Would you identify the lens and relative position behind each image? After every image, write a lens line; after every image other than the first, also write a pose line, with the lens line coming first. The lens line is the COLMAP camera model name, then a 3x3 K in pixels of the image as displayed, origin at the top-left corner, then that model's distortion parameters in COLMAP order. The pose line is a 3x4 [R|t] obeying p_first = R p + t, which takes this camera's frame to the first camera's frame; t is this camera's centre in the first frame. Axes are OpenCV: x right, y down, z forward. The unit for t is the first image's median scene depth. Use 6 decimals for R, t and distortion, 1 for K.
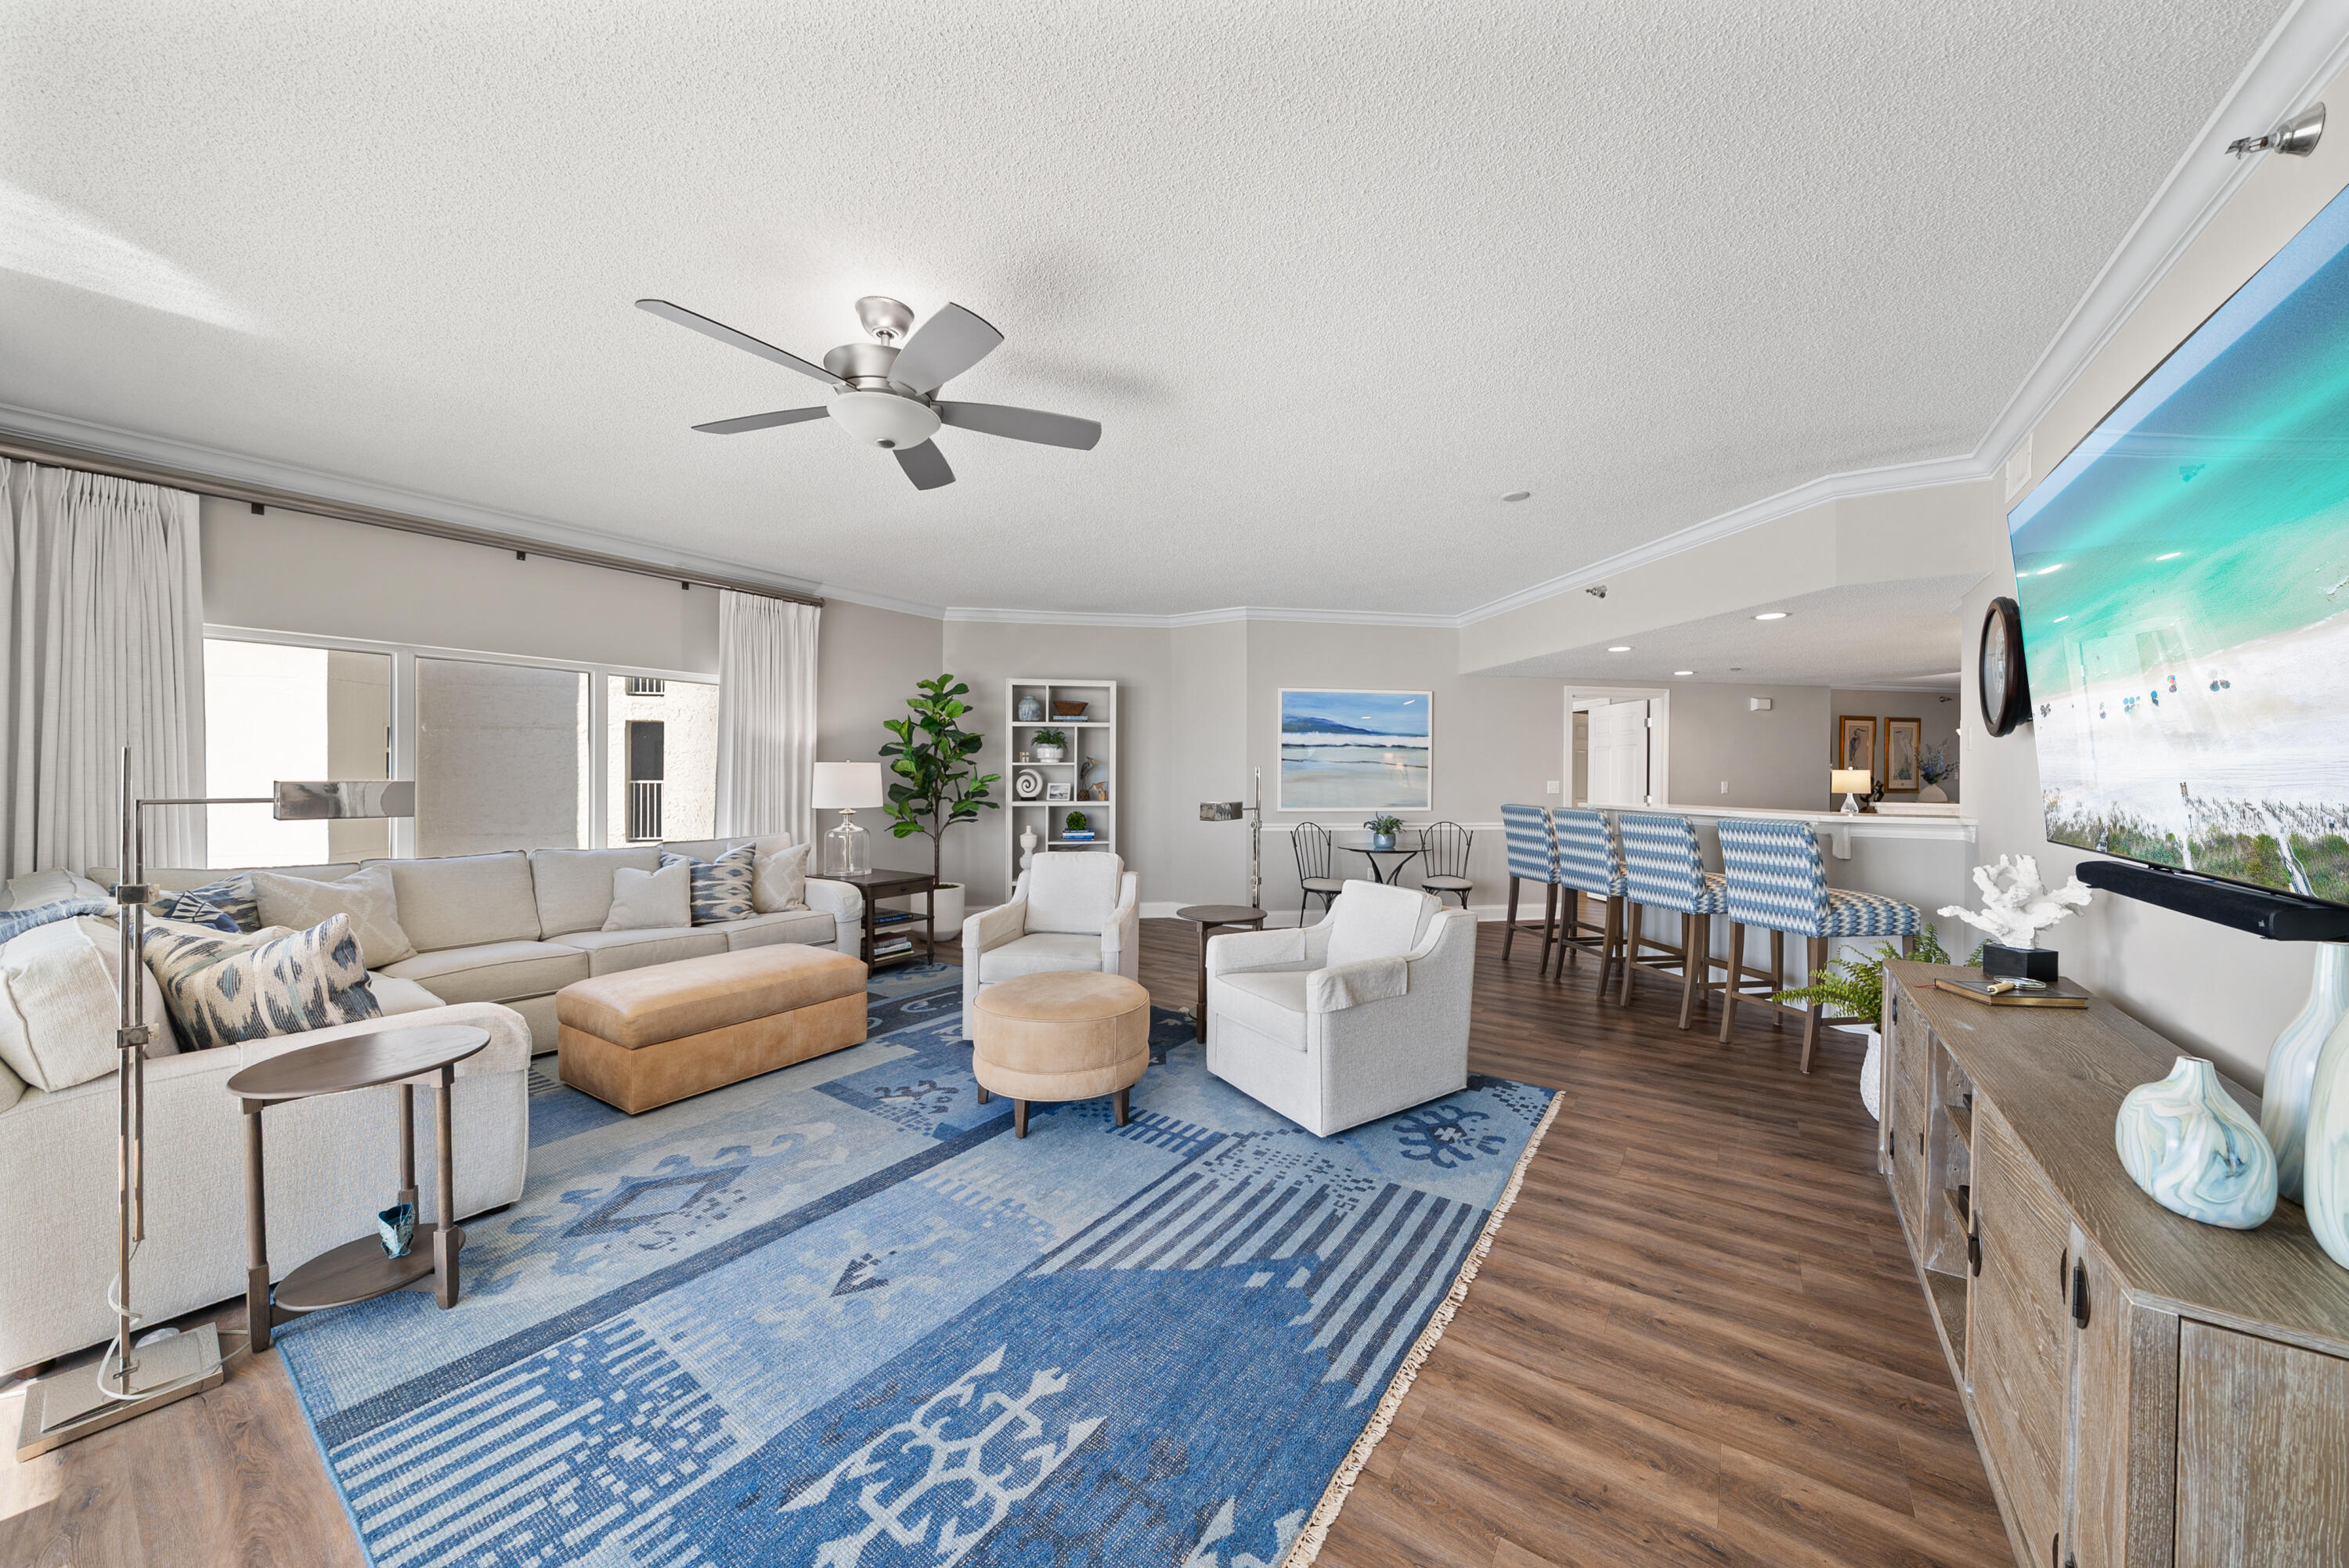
lens RADIAL K [[808.4, 0, 1181.6], [0, 808.4, 784.3], [0, 0, 1]] dist [-0.004745, 0.000491]
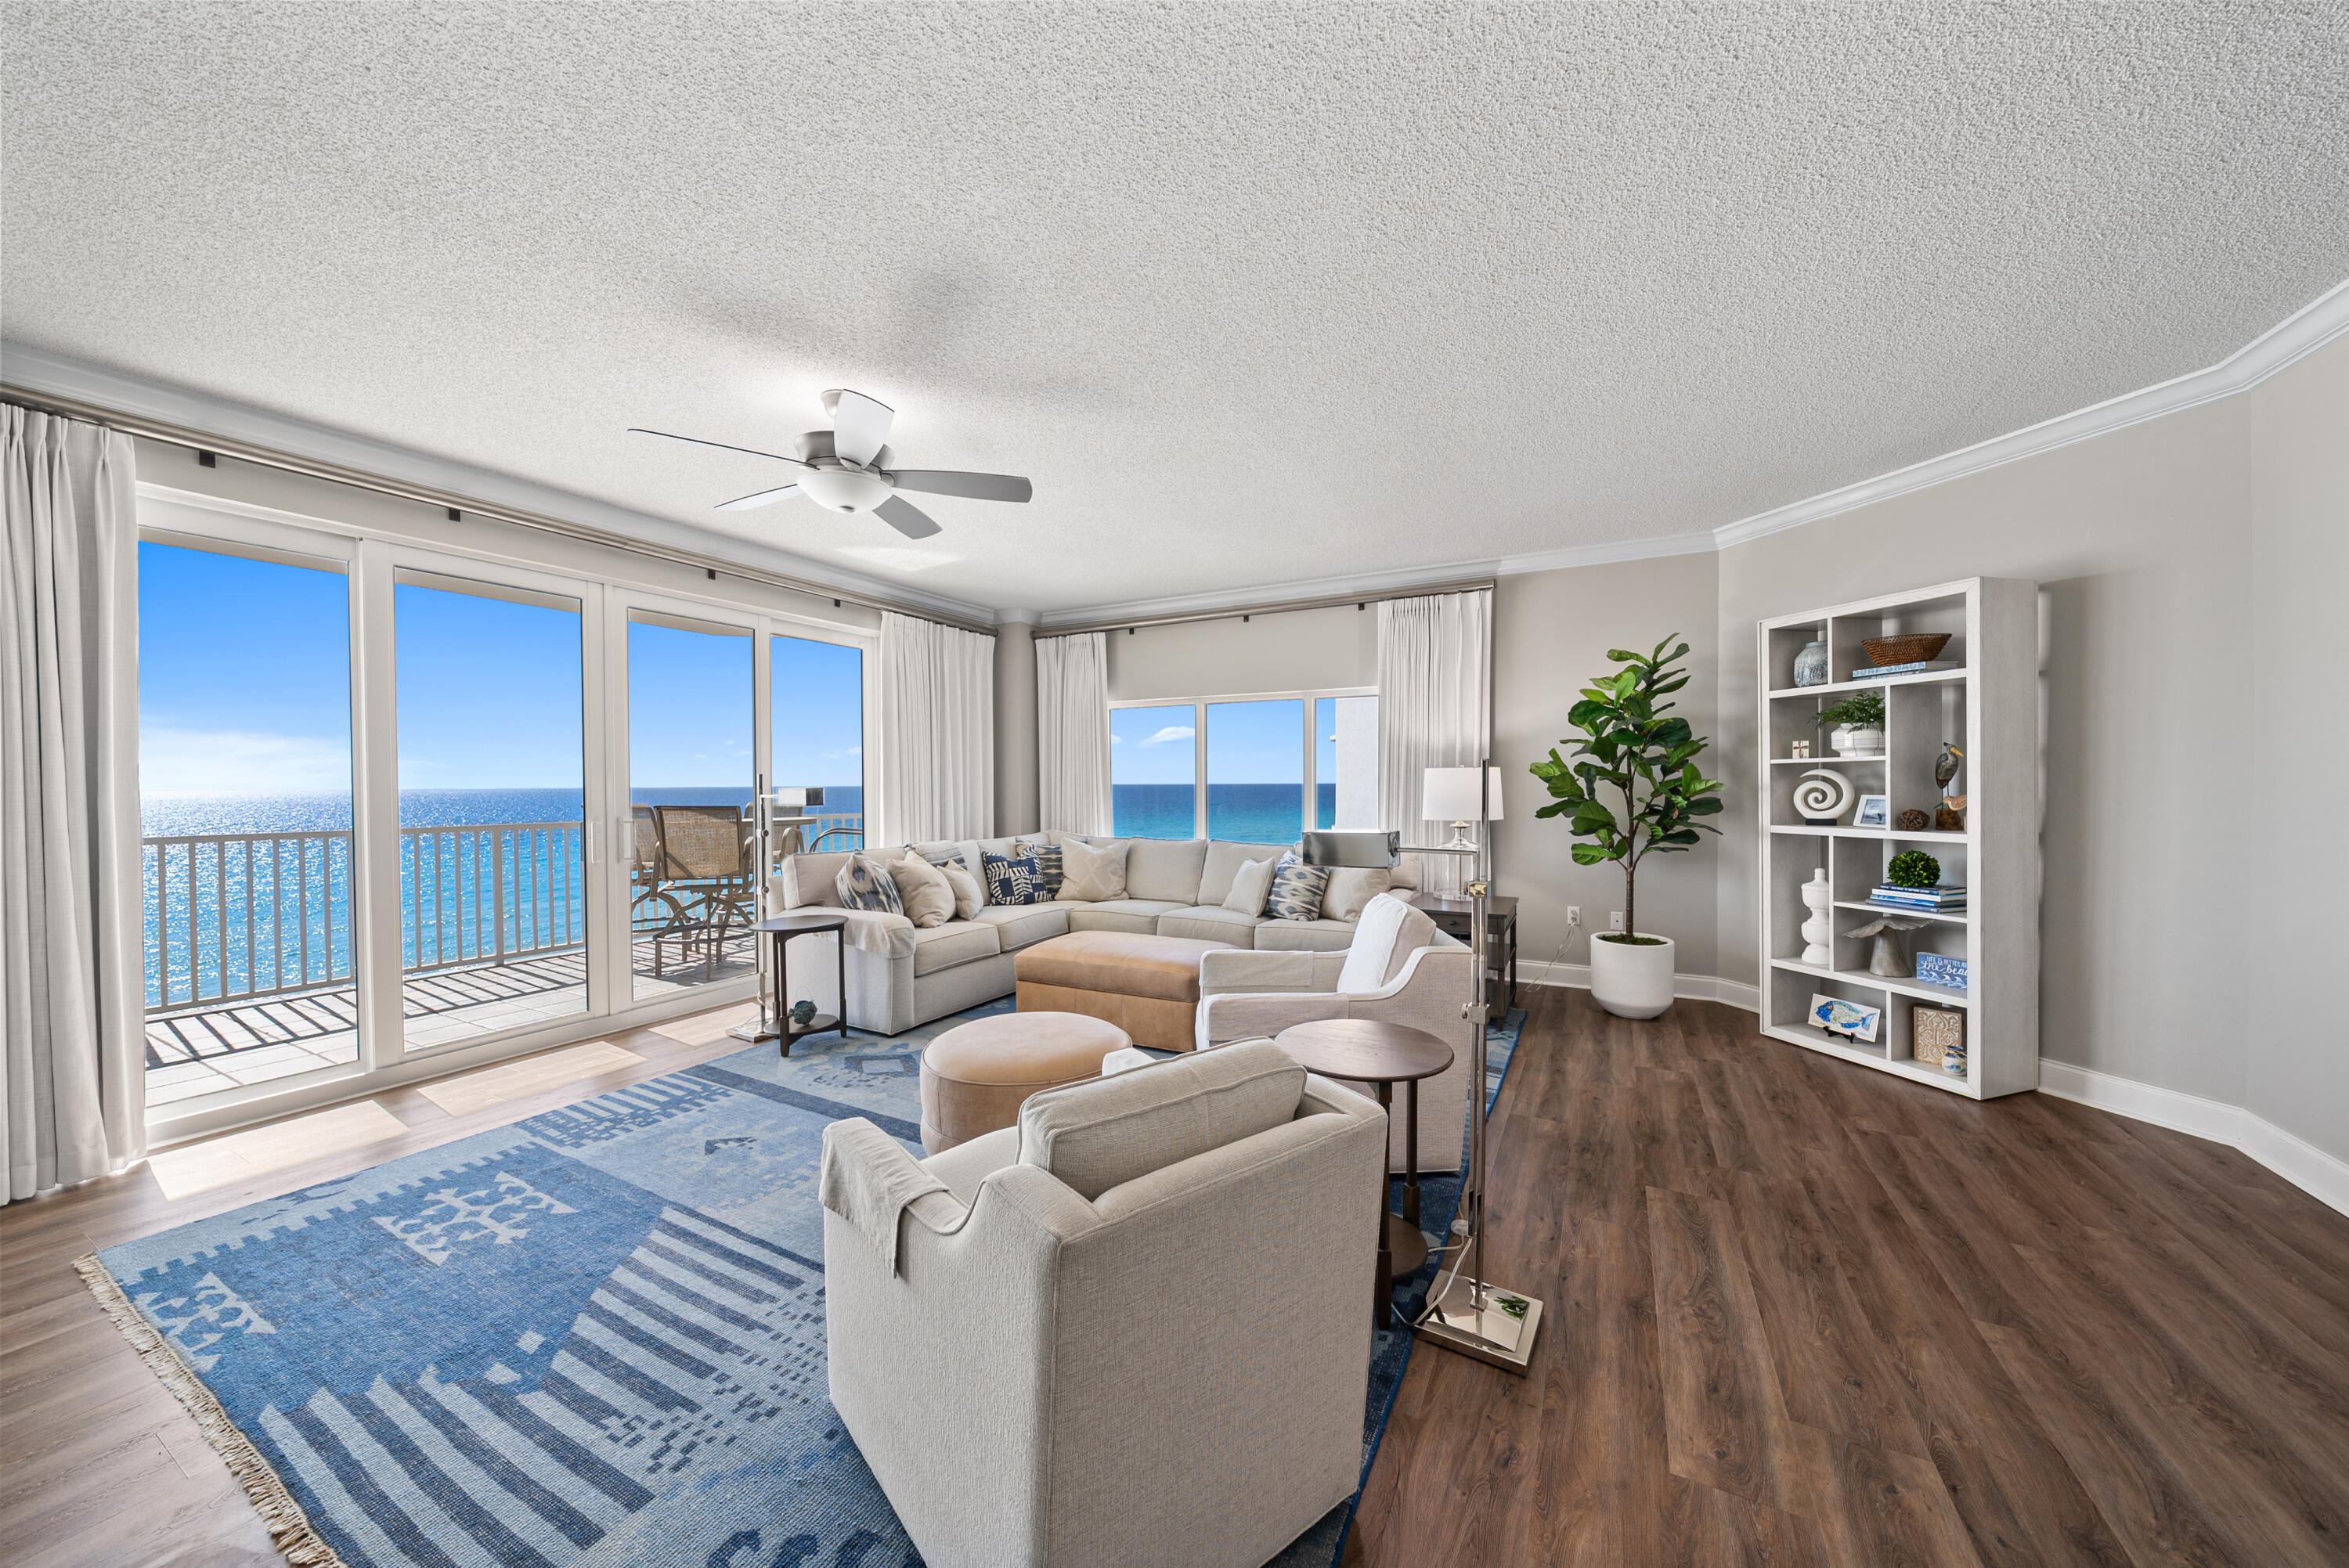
lens RADIAL K [[808.4, 0, 1181.6], [0, 808.4, 784.3], [0, 0, 1]] dist [-0.004745, 0.000491]
pose [[0.115142, -0.003112, -0.993344, 0.962530], [-0.006636, 0.999970, -0.003902, -0.009005], [0.993327, 0.007041, 0.115118, 1.447102]]
